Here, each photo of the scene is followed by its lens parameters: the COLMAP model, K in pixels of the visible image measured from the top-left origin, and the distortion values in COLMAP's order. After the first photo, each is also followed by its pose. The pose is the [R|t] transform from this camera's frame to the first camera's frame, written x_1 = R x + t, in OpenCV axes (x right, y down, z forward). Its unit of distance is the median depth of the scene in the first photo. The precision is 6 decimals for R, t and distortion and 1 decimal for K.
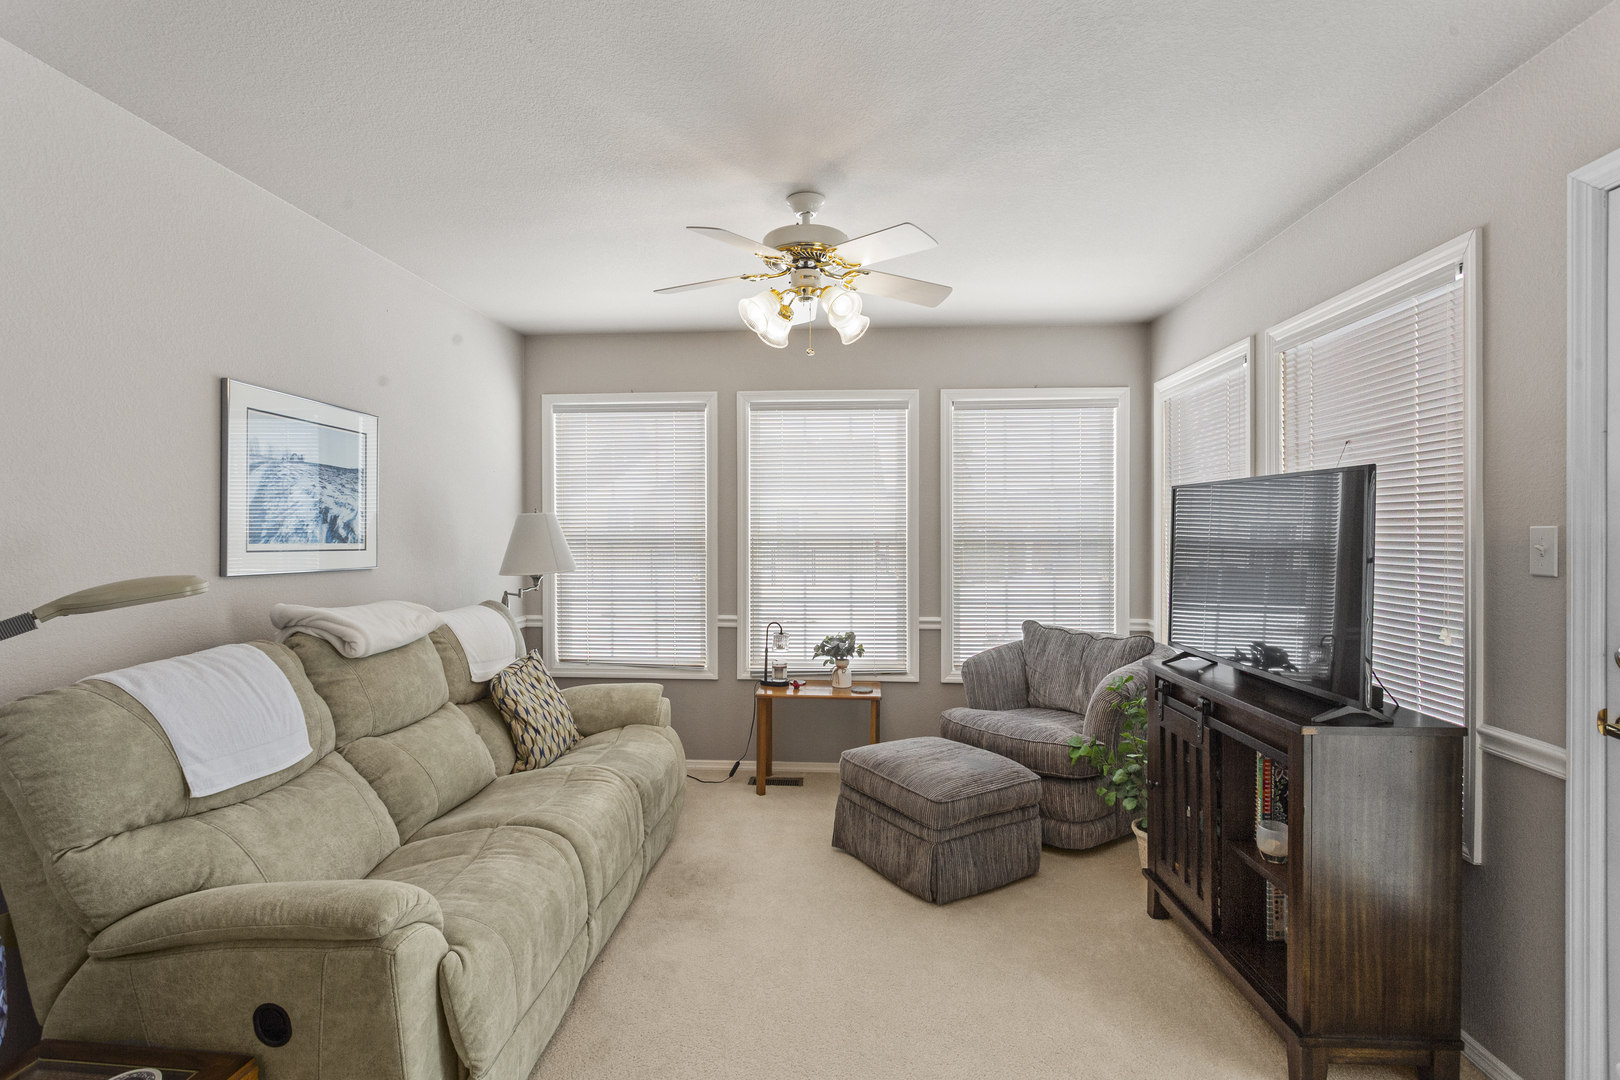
lens RADIAL K [[794.6, 0, 810.0], [0, 794.6, 540.0], [0, 0, 1]] dist [-0.001079, -0.000415]
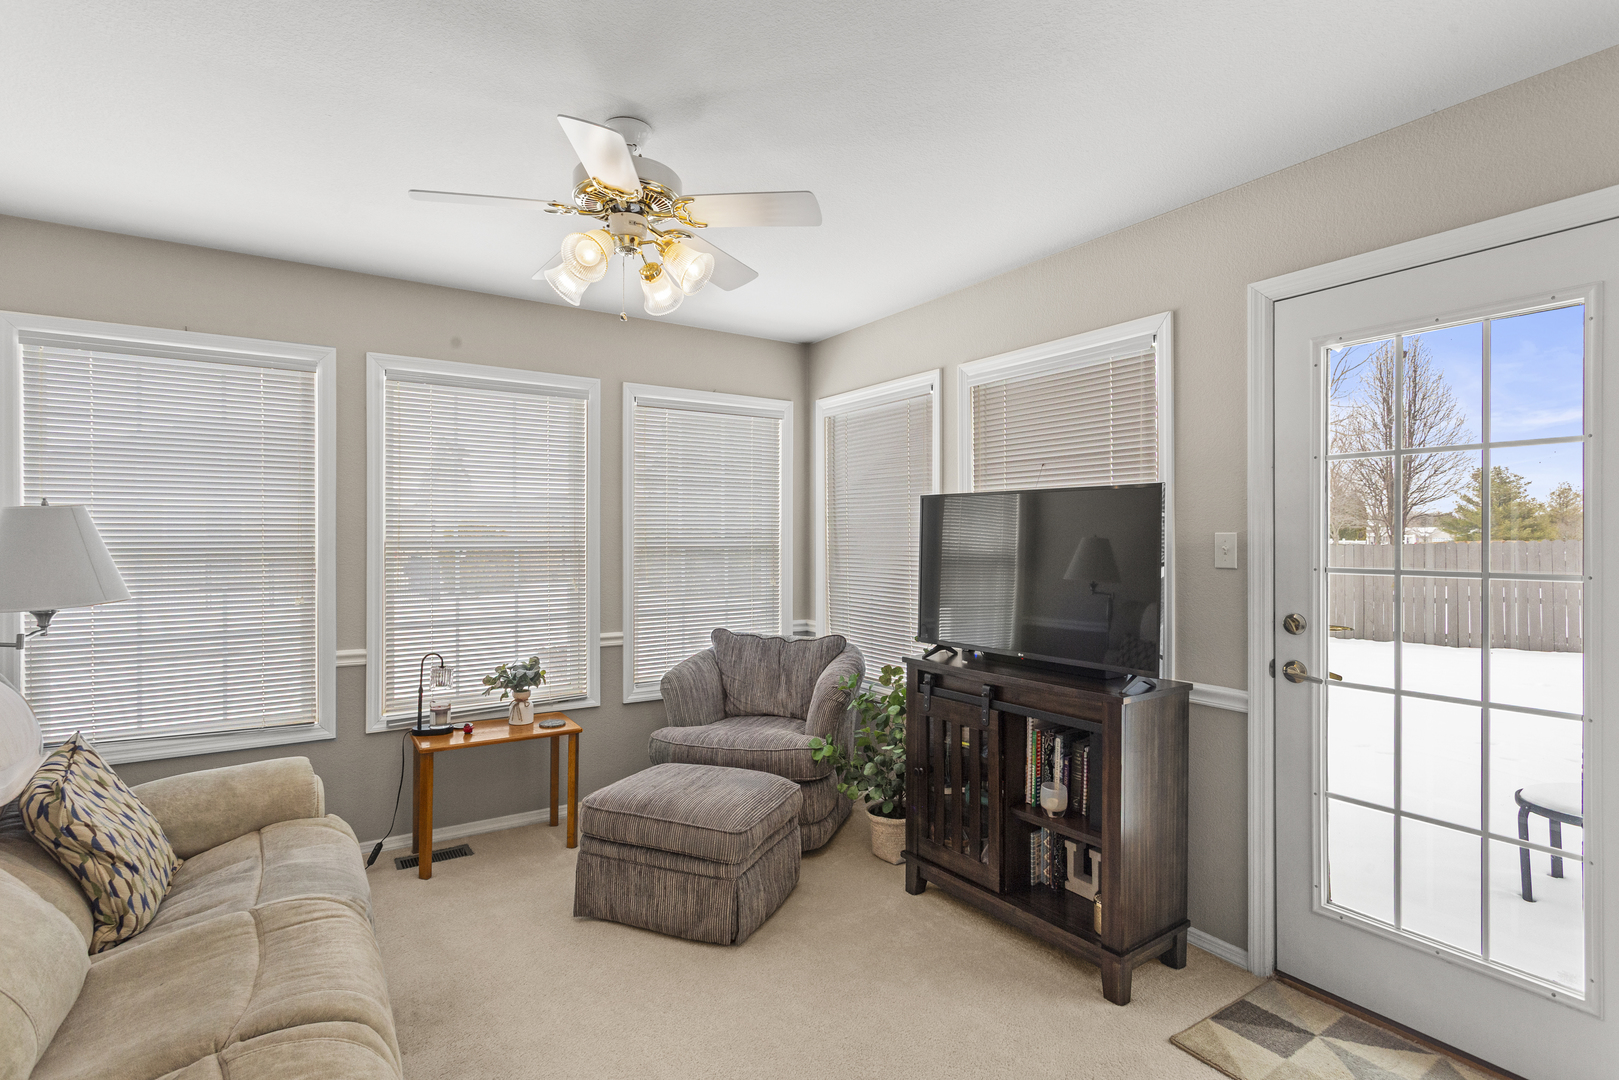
lens RADIAL K [[785.1, 0, 809.5], [0, 785.1, 540.0], [0, 0, 1]] dist [0.000328, 0.001041]
pose [[0.791864, -0.000539, 0.610697, -0.272329], [0.006771, 0.999946, -0.007897, 0.000718], [-0.610660, 0.010388, 0.791825, 0.194178]]
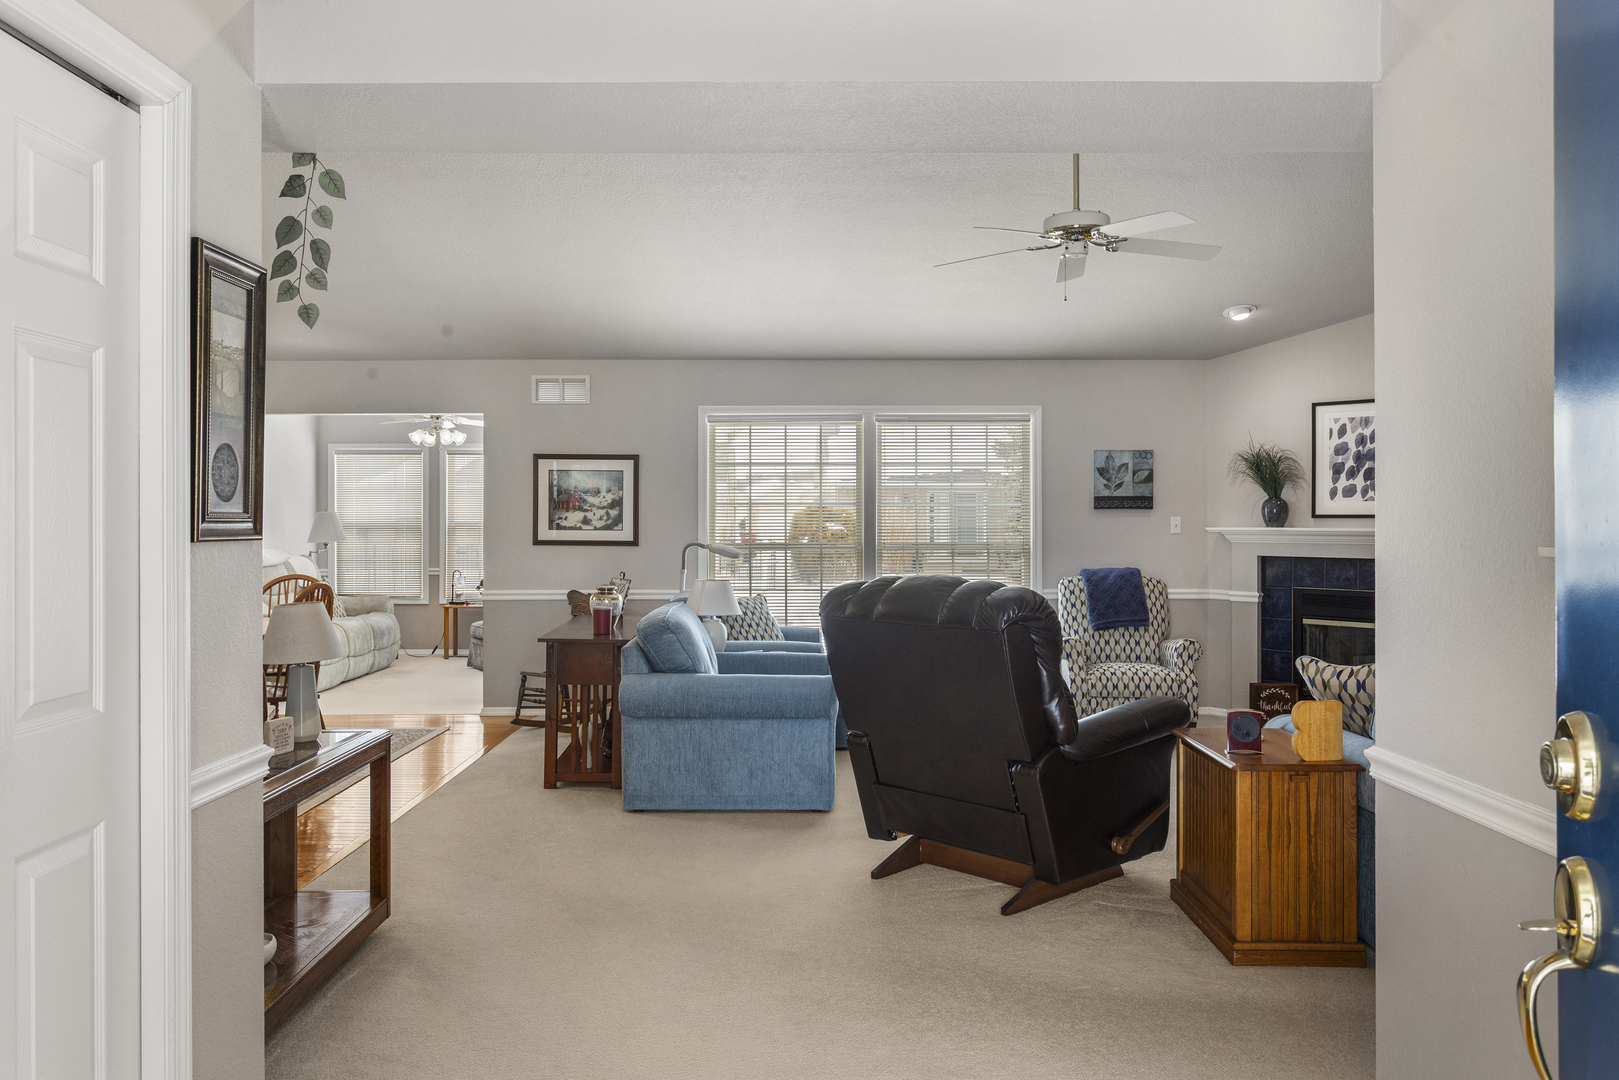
lens RADIAL K [[1147.8, 0, 811.4], [0, 1147.8, 525.6], [0, 0, 1]] dist [-0.008275, -0.001515]
pose [[0.996853, 0.001369, 0.079255, 0.692165], [-0.000551, 0.999946, -0.010347, 0.031768], [-0.079265, 0.010271, 0.996801, -2.113346]]
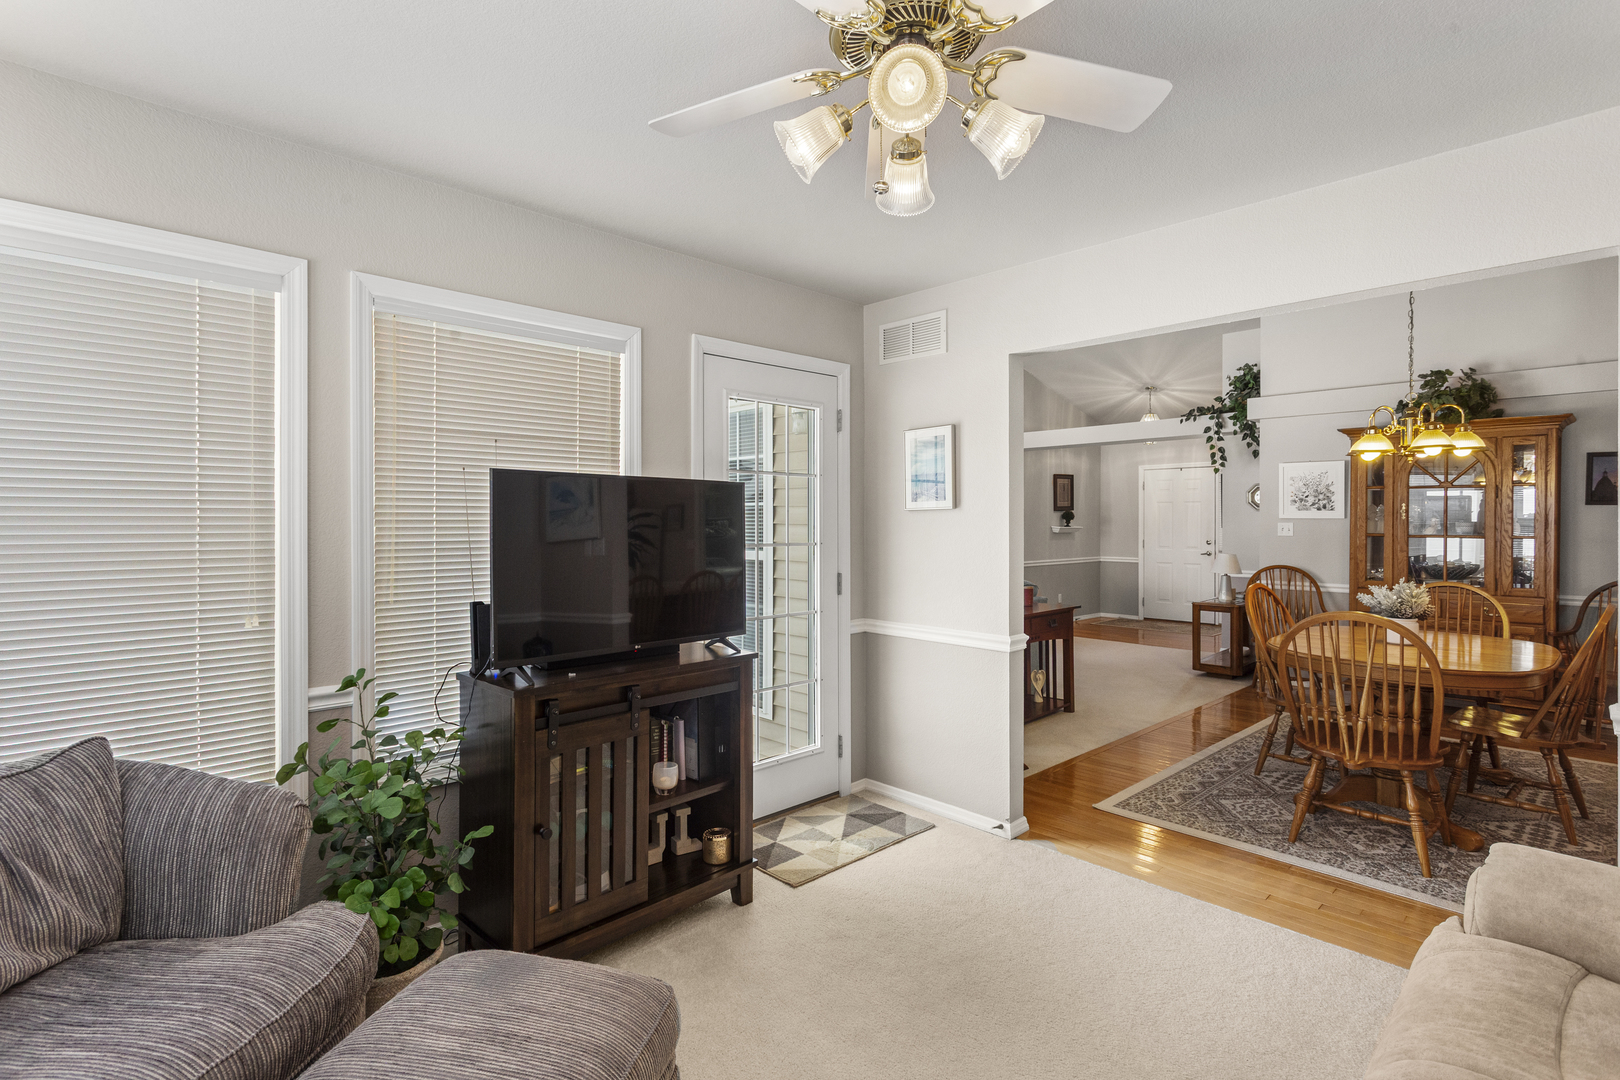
lens RADIAL K [[786.0, 0, 798.4], [0, 786.0, 518.4], [0, 0, 1]] dist [-0.001420, 0.000122]
pose [[-0.728591, -0.000202, 0.684949, -0.262244], [0.008734, 0.999916, 0.009585, -0.019574], [-0.684893, 0.012966, -0.728528, 1.147322]]
